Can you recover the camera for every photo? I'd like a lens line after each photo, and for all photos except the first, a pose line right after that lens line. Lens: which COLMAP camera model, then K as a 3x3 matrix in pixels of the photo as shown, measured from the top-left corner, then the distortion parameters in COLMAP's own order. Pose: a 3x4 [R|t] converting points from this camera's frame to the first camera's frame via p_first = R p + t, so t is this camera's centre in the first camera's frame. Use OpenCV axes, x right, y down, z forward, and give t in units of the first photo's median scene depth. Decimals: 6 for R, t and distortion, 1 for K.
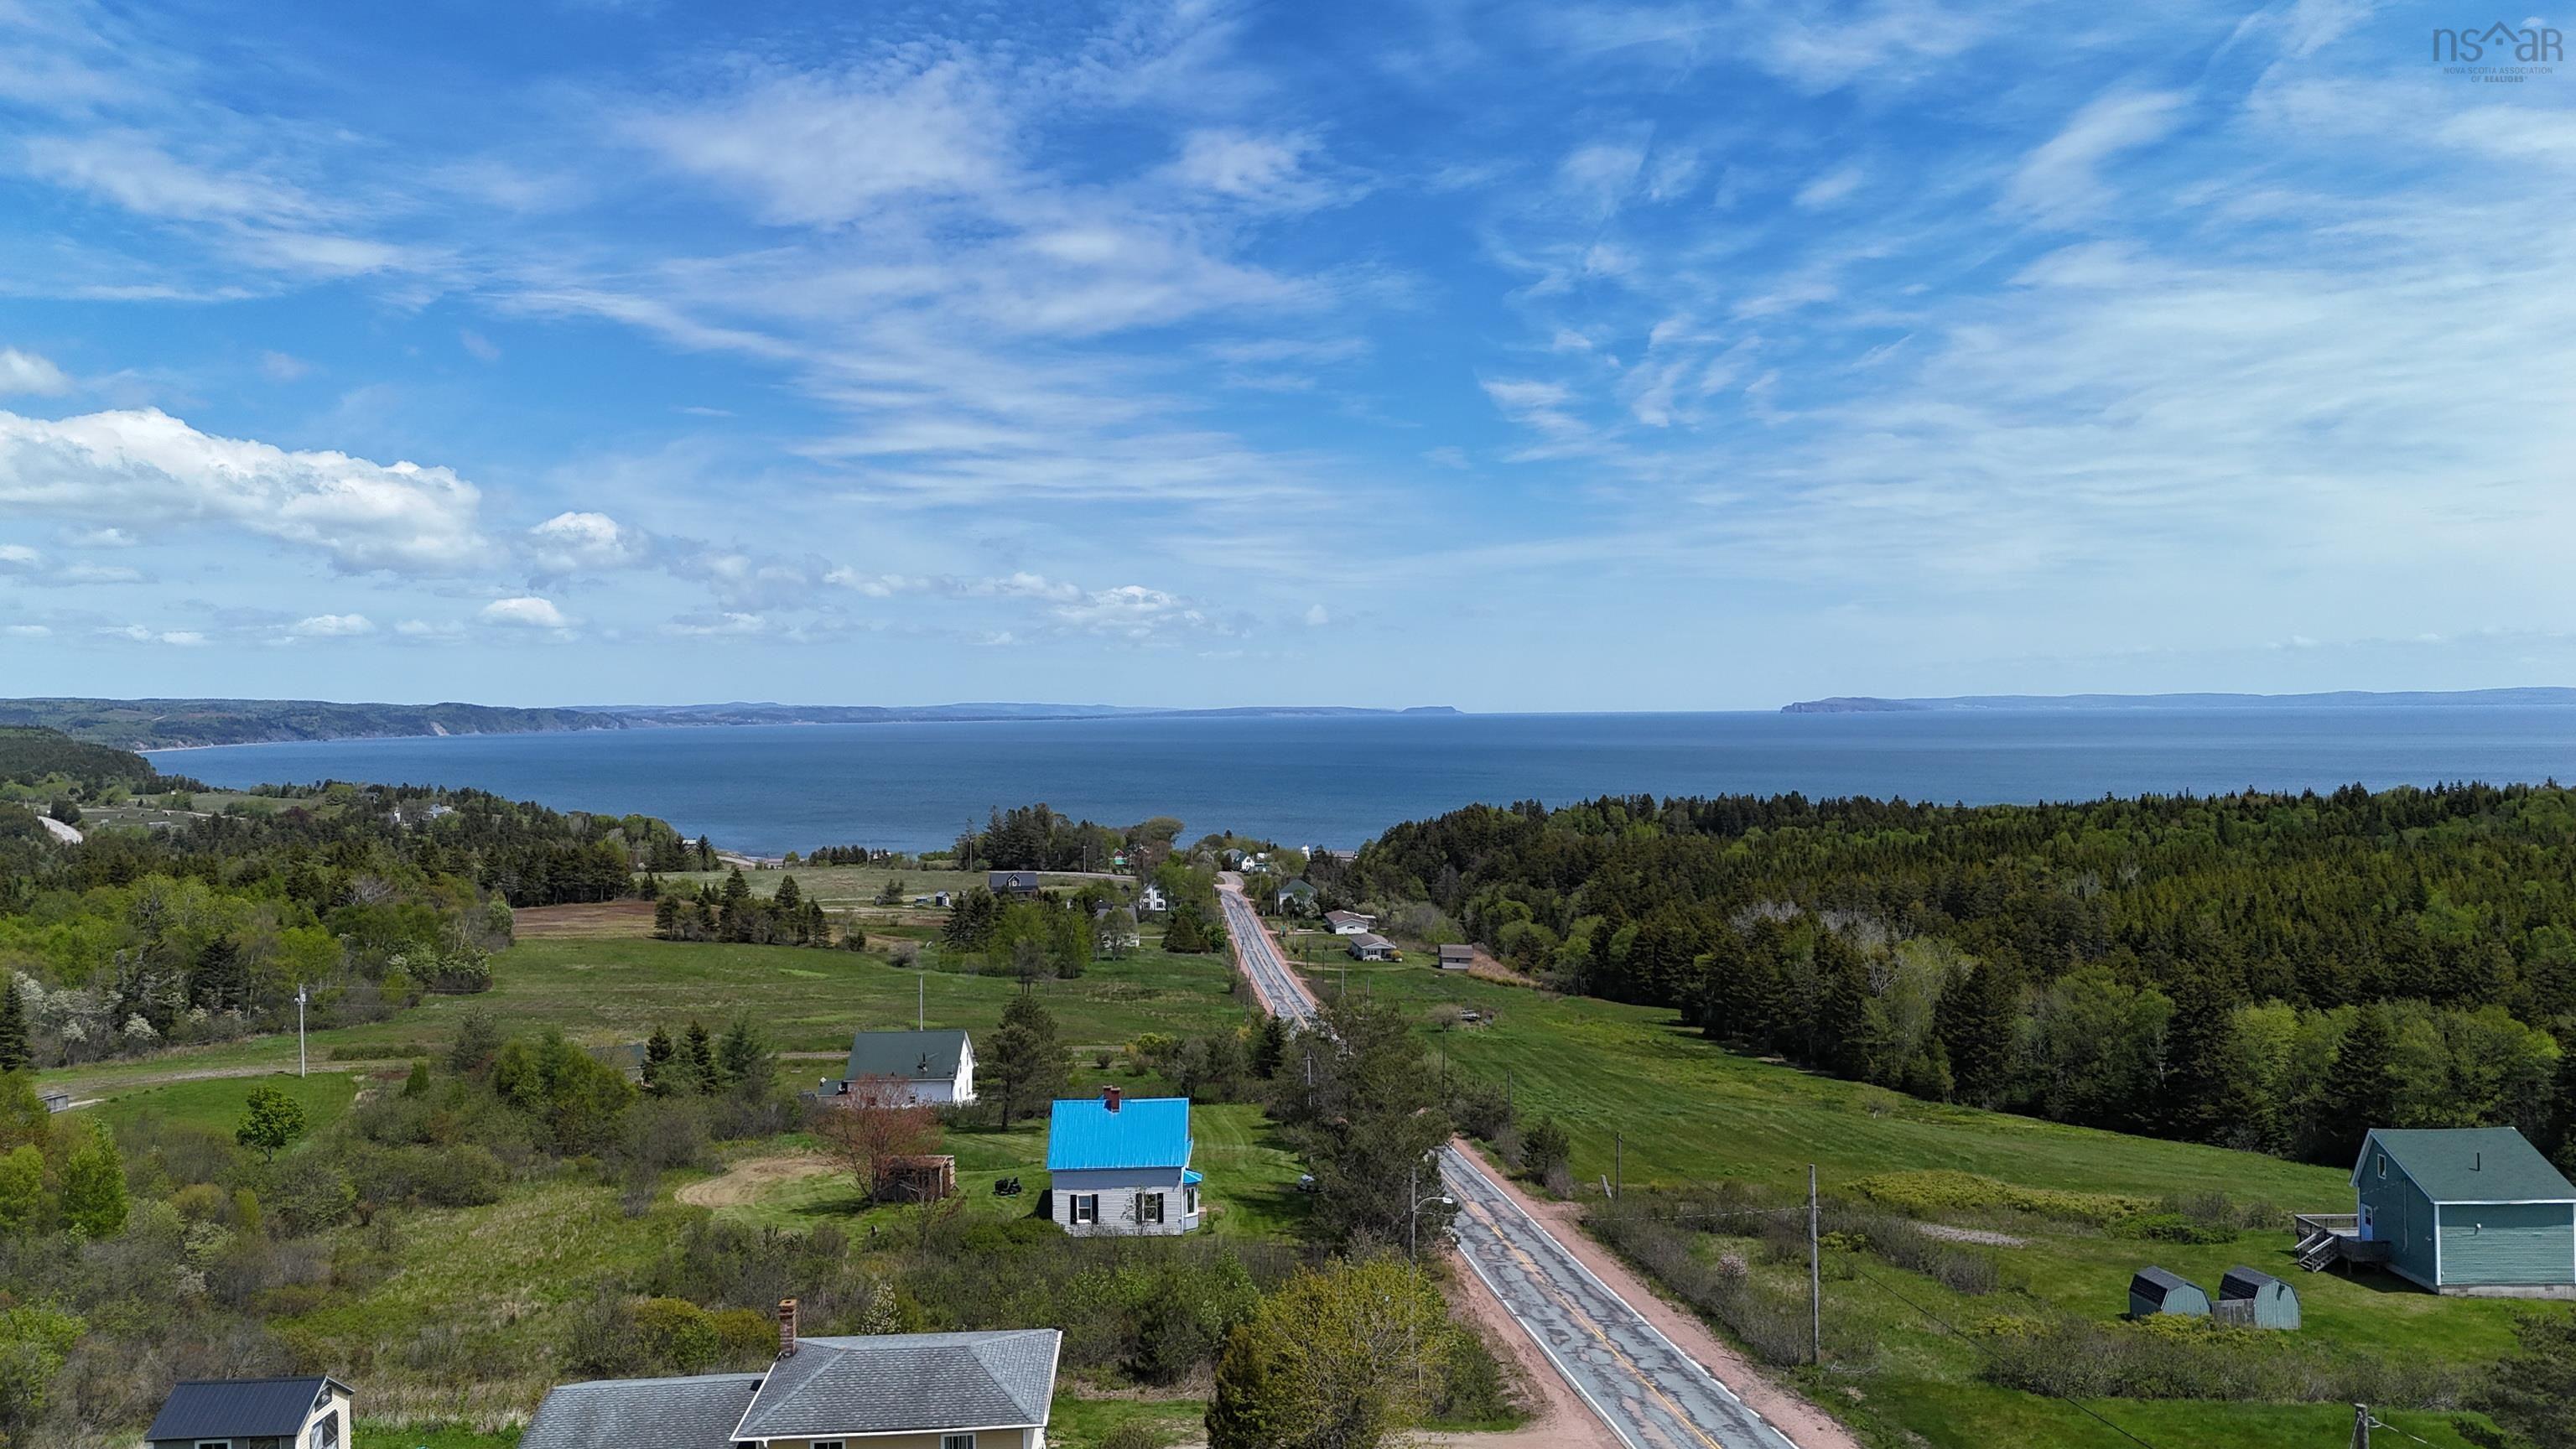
lens RADIAL K [[1893.7, 0, 1279.9], [0, 1893.7, 712.6], [0, 0, 1]] dist [0.083397, -0.079937]
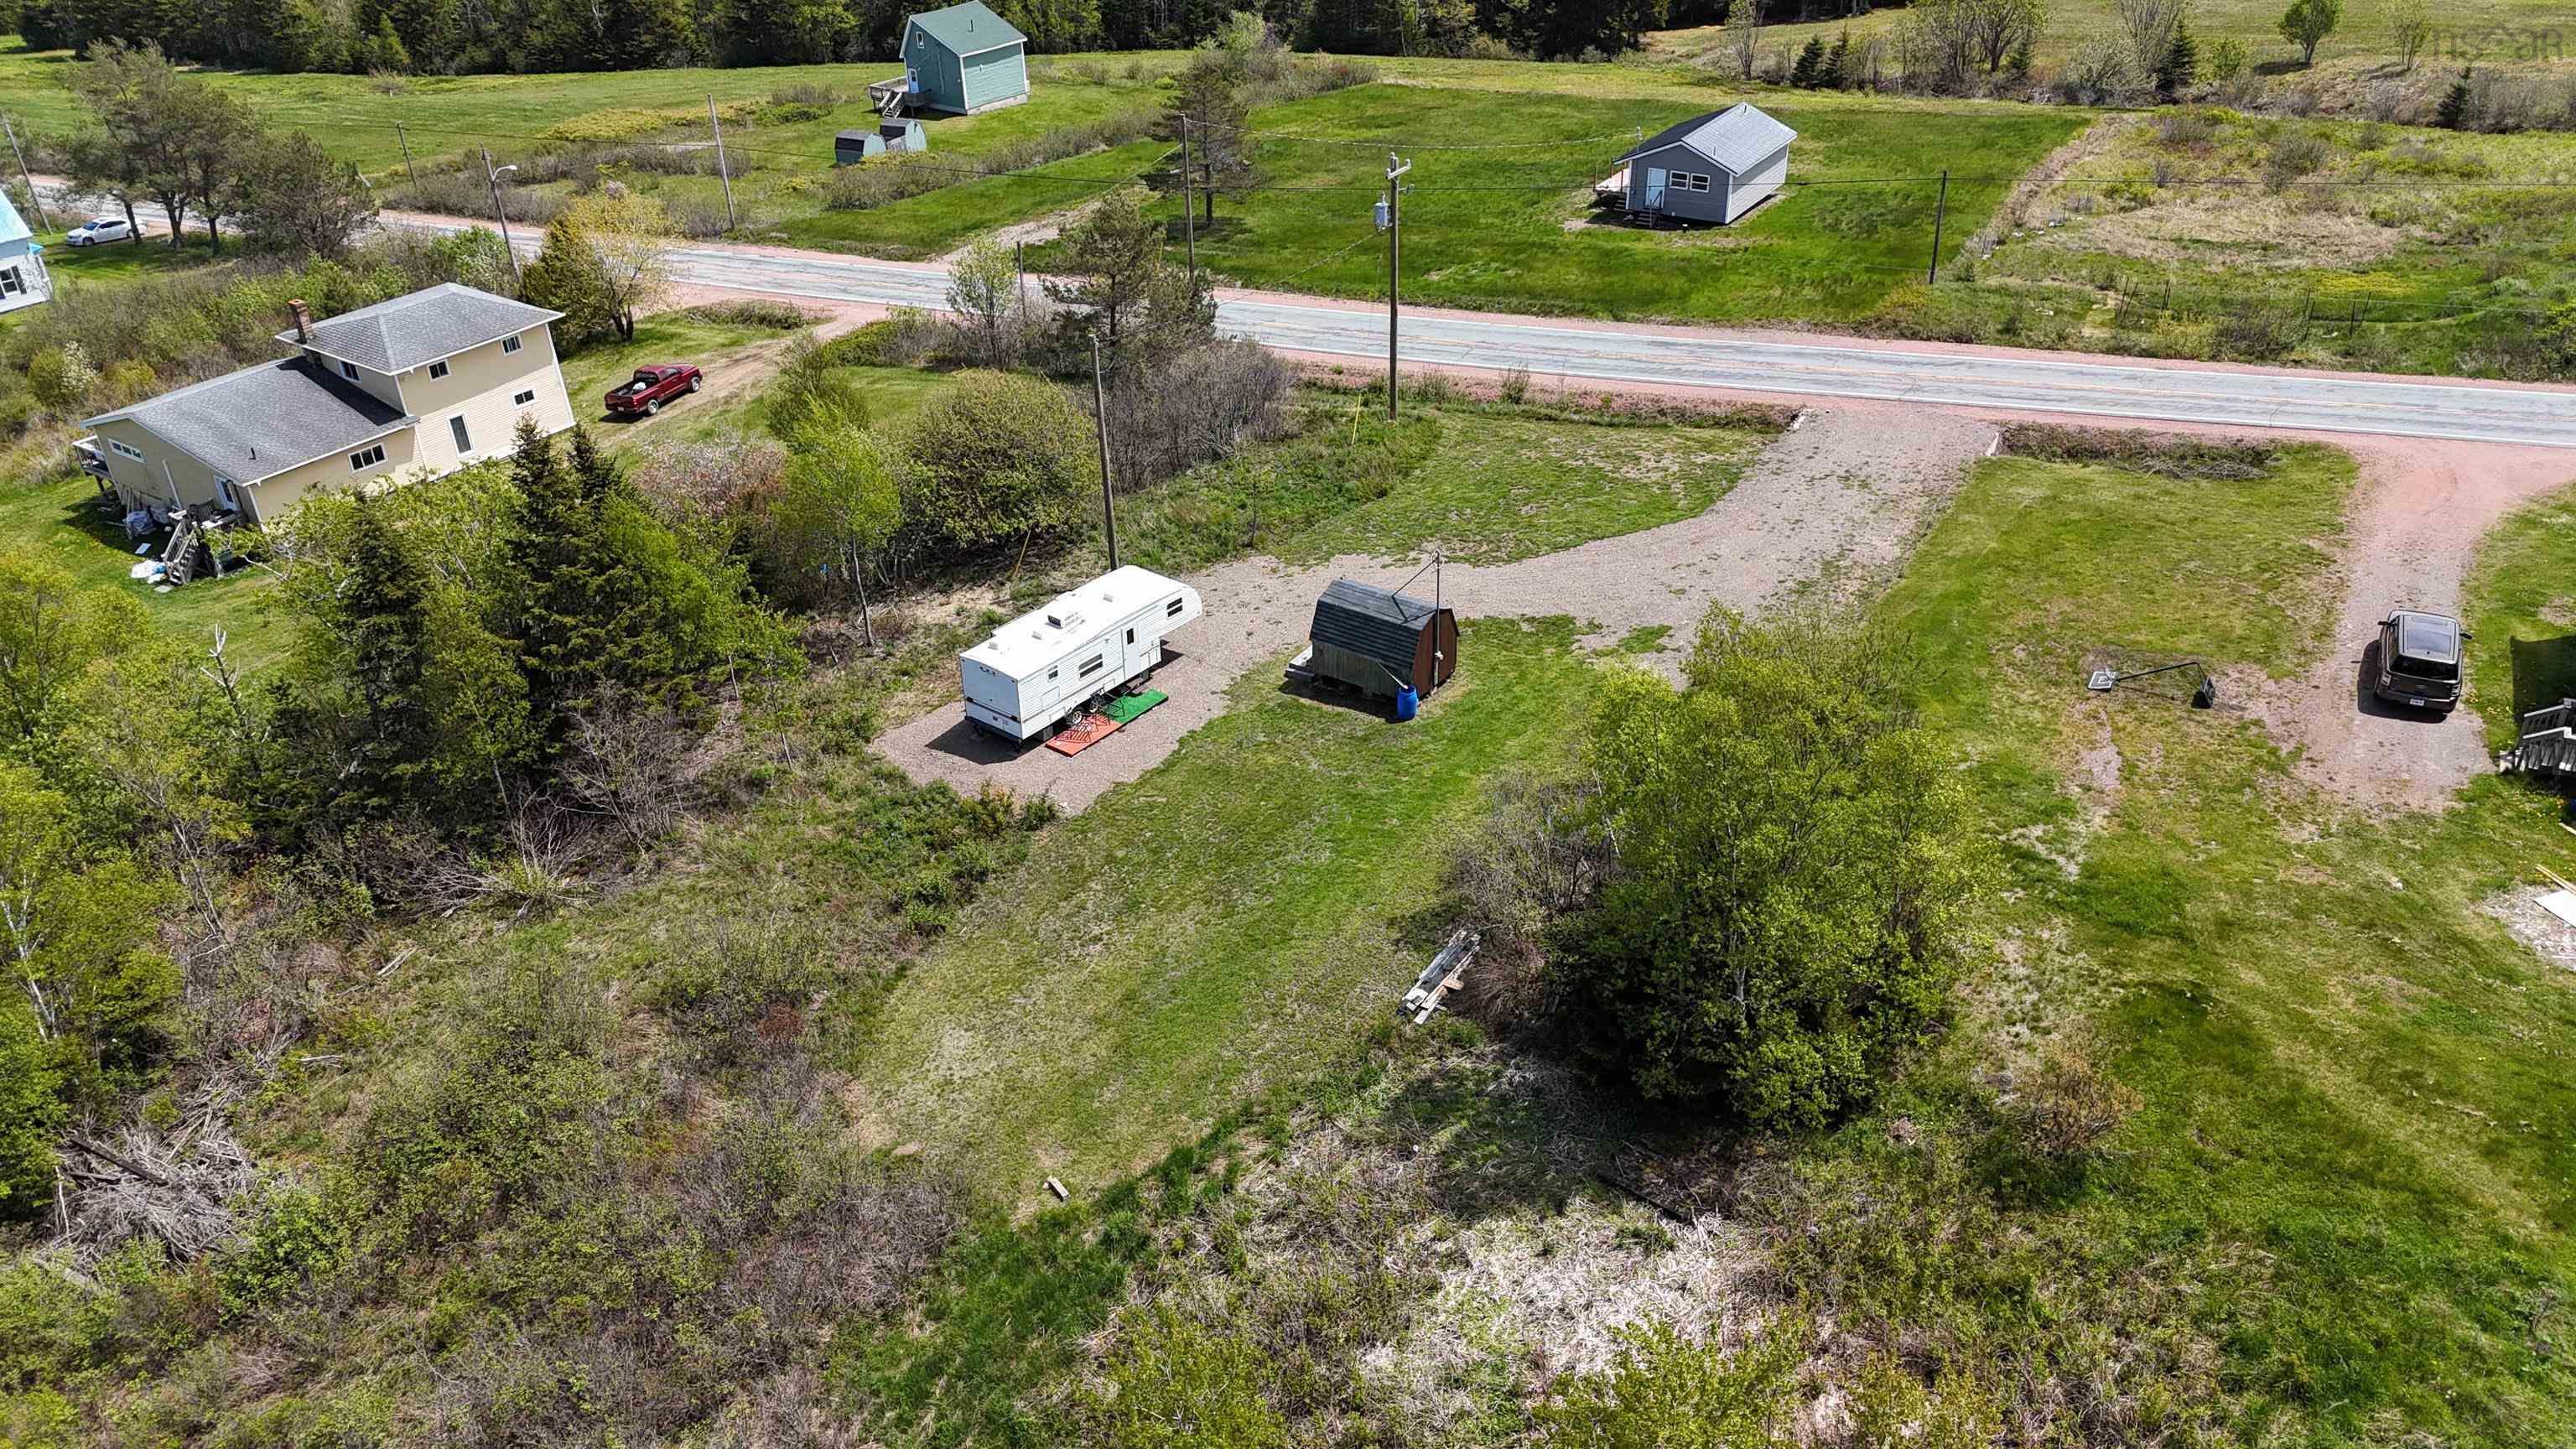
lens RADIAL K [[1893.7, 0, 1289.0], [0, 1893.7, 718.2], [0, 0, 1]] dist [0.083397, -0.079937]
pose [[0.617294, -0.406903, 0.673334, -0.222361], [0.014781, 0.861708, 0.507189, -0.031101], [-0.786594, -0.303132, 0.537941, -0.097821]]
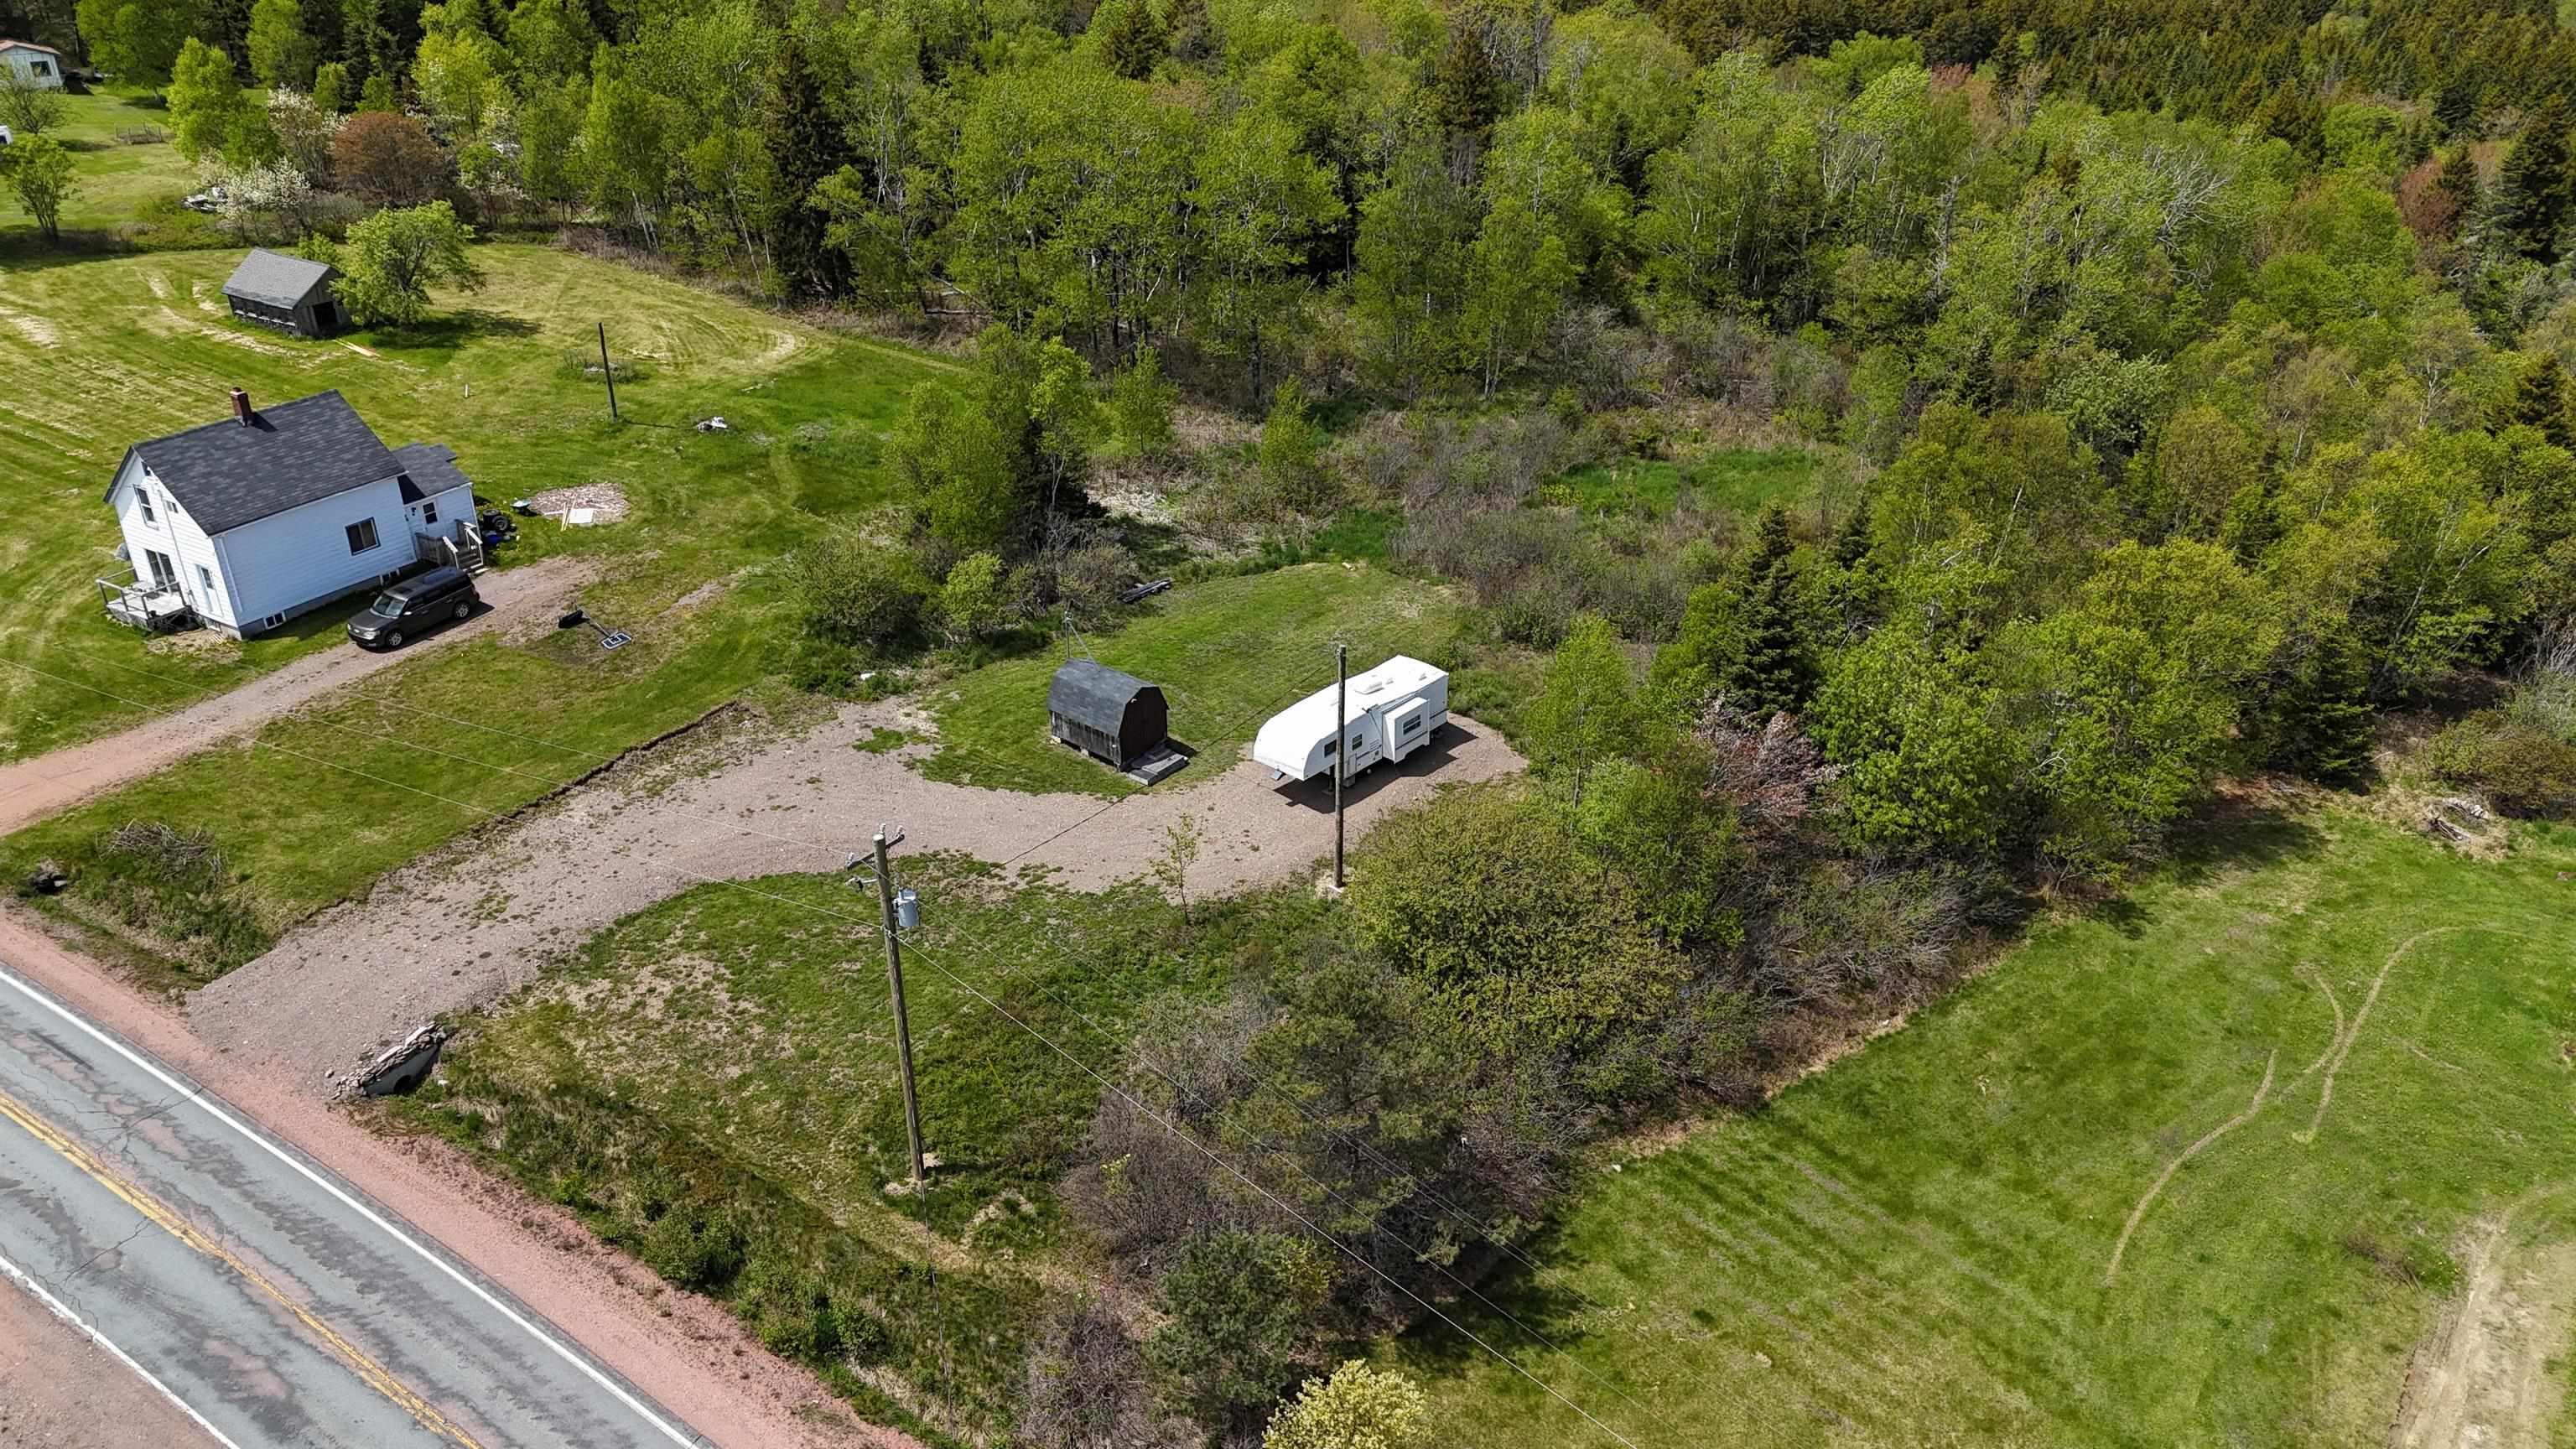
lens RADIAL K [[1893.7, 0, 1286.8], [0, 1893.7, 712.1], [0, 0, 1]] dist [0.083397, -0.079937]
pose [[-0.673176, 0.349815, -0.651508, 0.131123], [0.021757, 0.890022, 0.455399, -0.049104], [0.739162, 0.292389, -0.606753, 0.229917]]
